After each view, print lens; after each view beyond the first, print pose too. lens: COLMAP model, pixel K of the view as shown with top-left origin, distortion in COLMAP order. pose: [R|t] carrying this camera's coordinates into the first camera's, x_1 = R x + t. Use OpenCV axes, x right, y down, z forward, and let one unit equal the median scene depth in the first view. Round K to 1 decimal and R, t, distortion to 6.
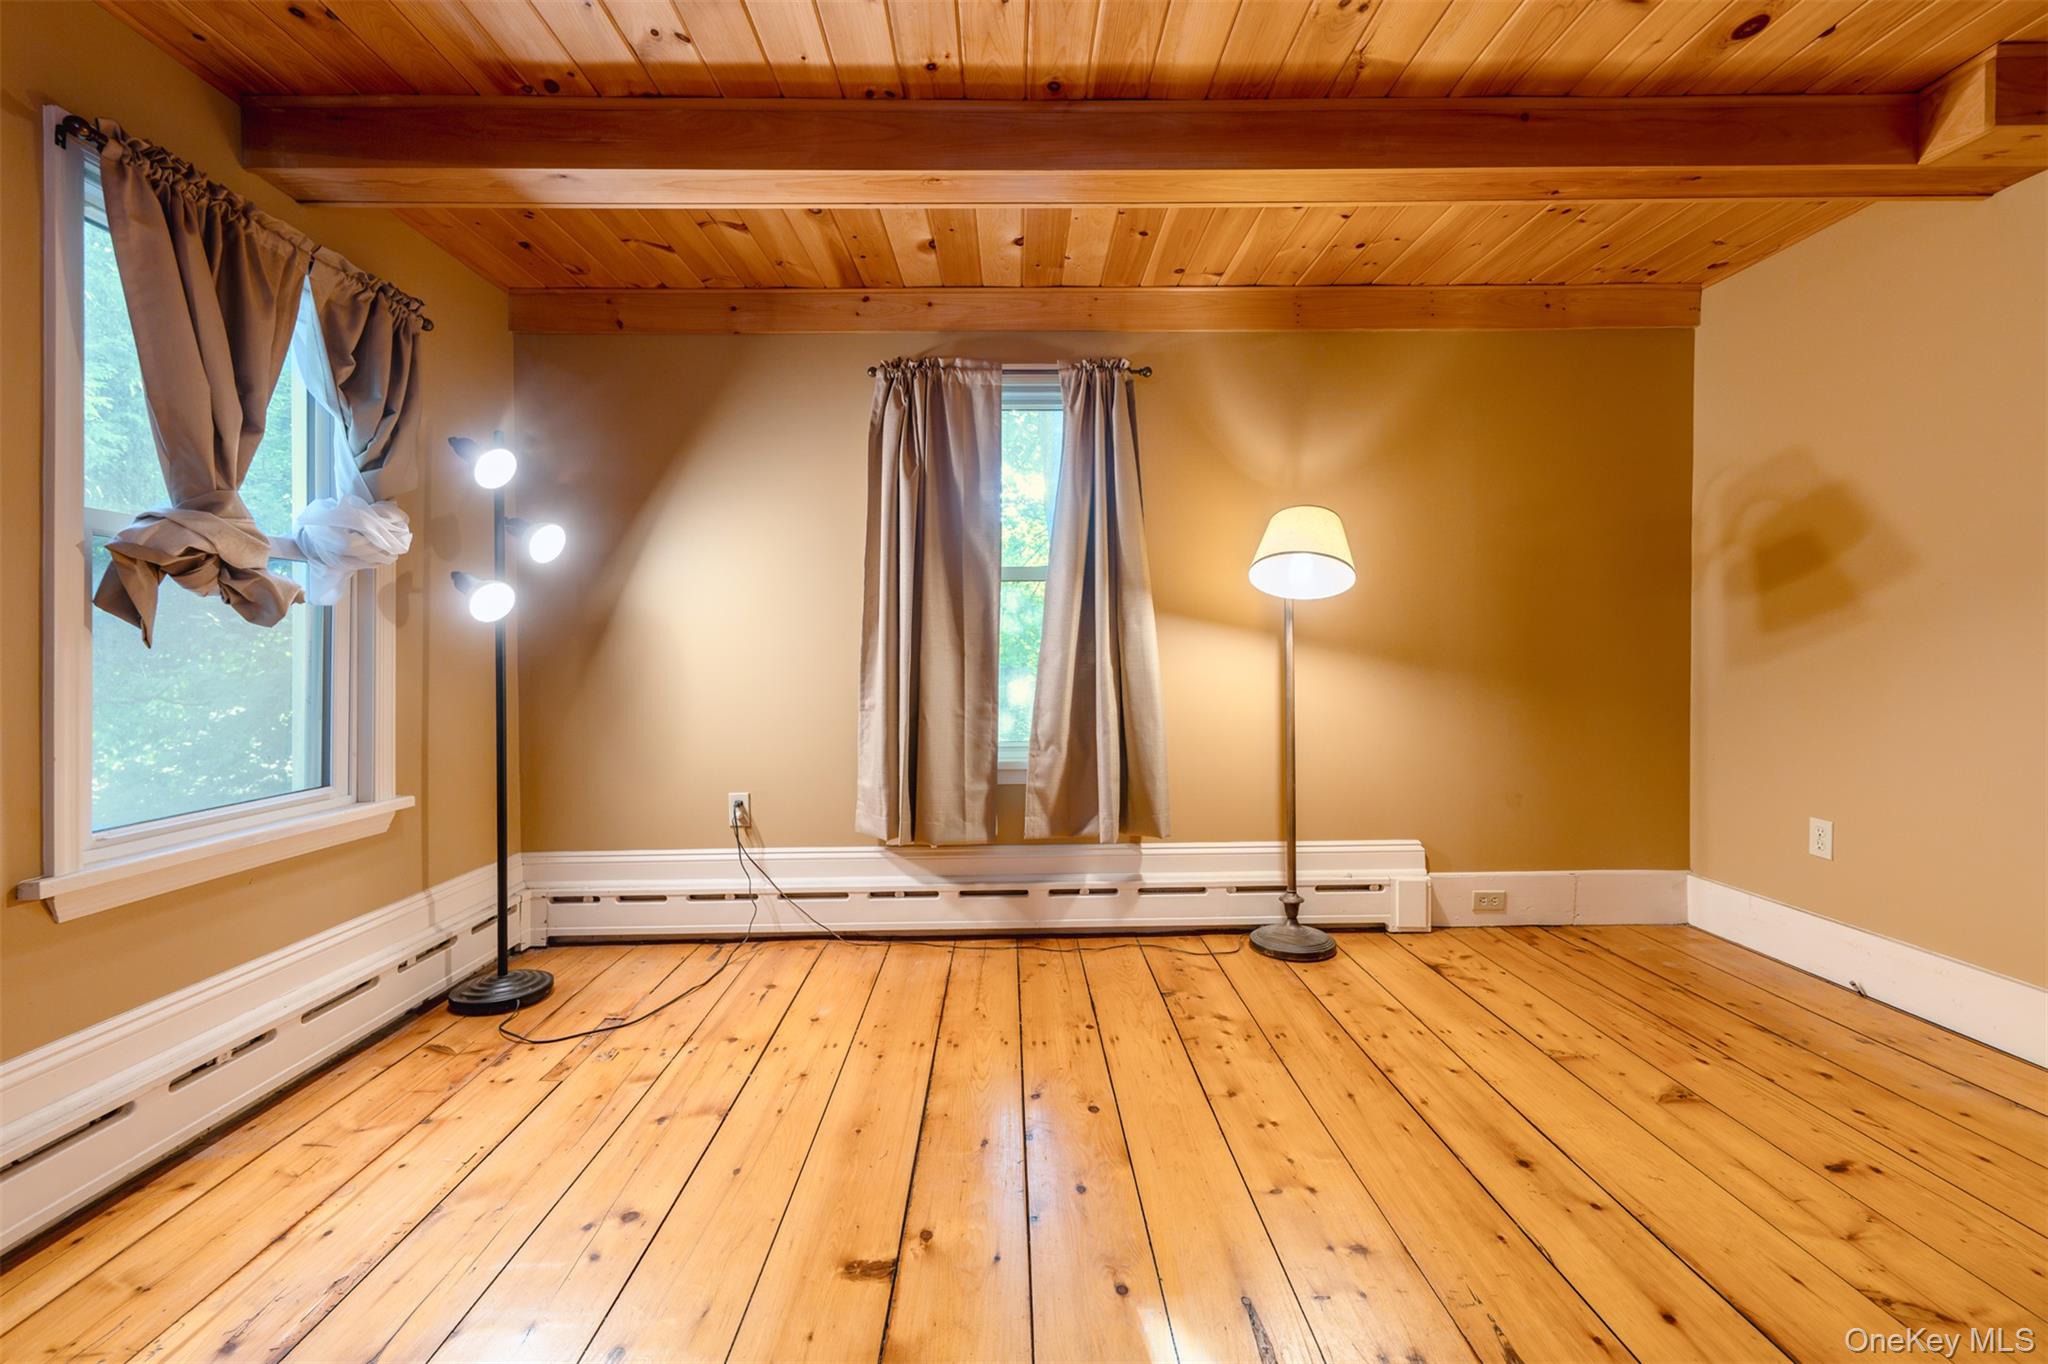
lens RADIAL K [[859.4, 0, 1010.1], [0, 859.4, 653.2], [0, 0, 1]] dist [0.001858, -0.000718]
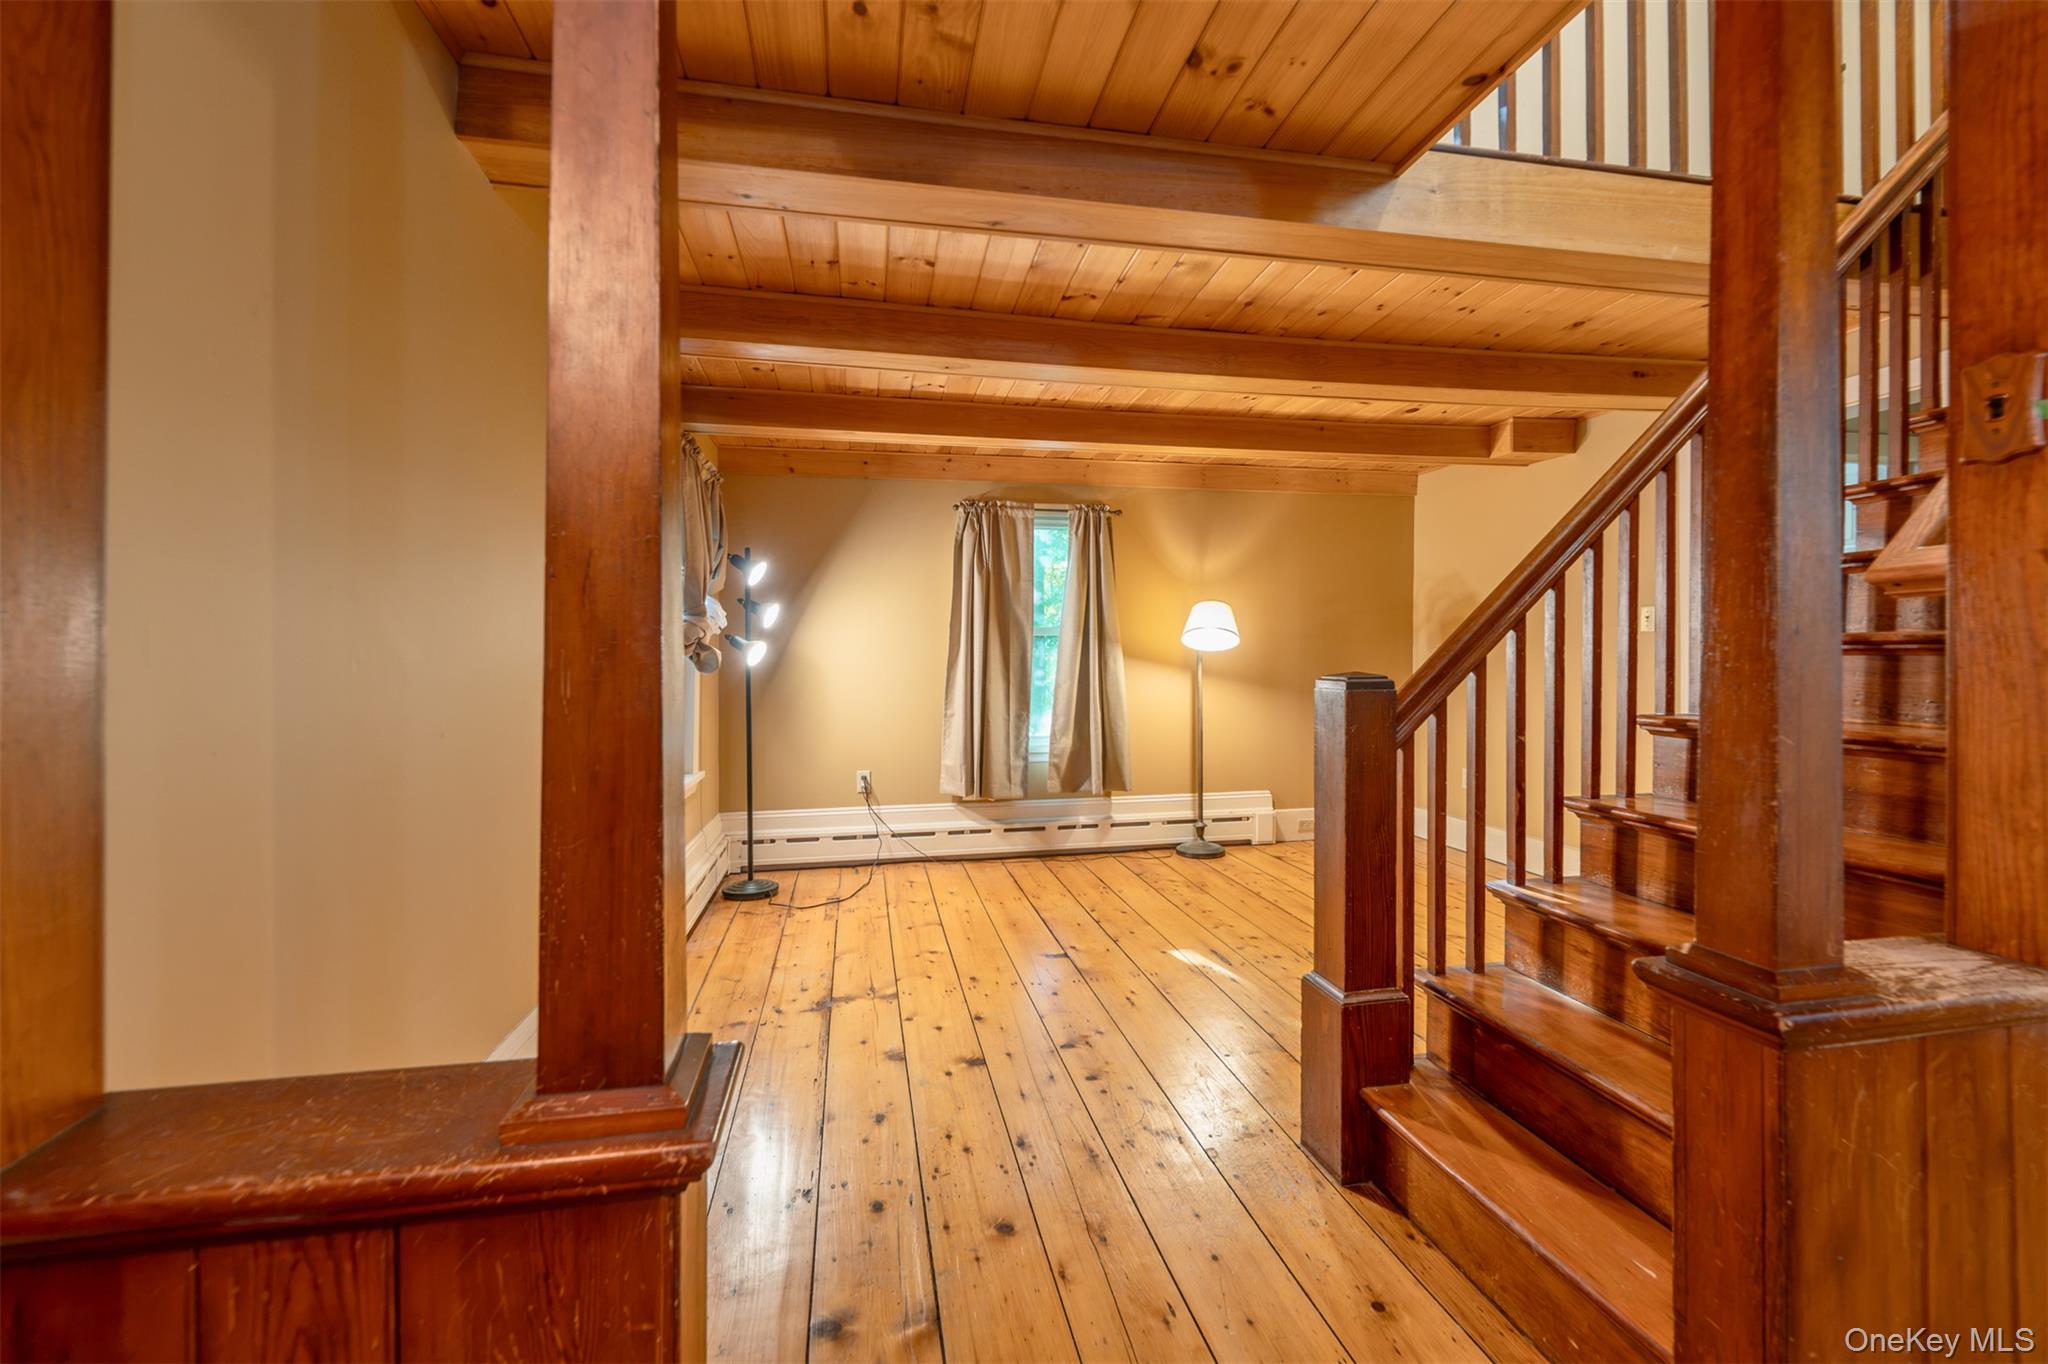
lens RADIAL K [[859.4, 0, 1030.8], [0, 859.4, 671.2], [0, 0, 1]] dist [0.001858, -0.000718]
pose [[0.981923, -0.000280, 0.189280, -0.324851], [-0.001238, 0.999968, 0.007905, -0.032461], [-0.189276, -0.007996, 0.981891, -0.607775]]
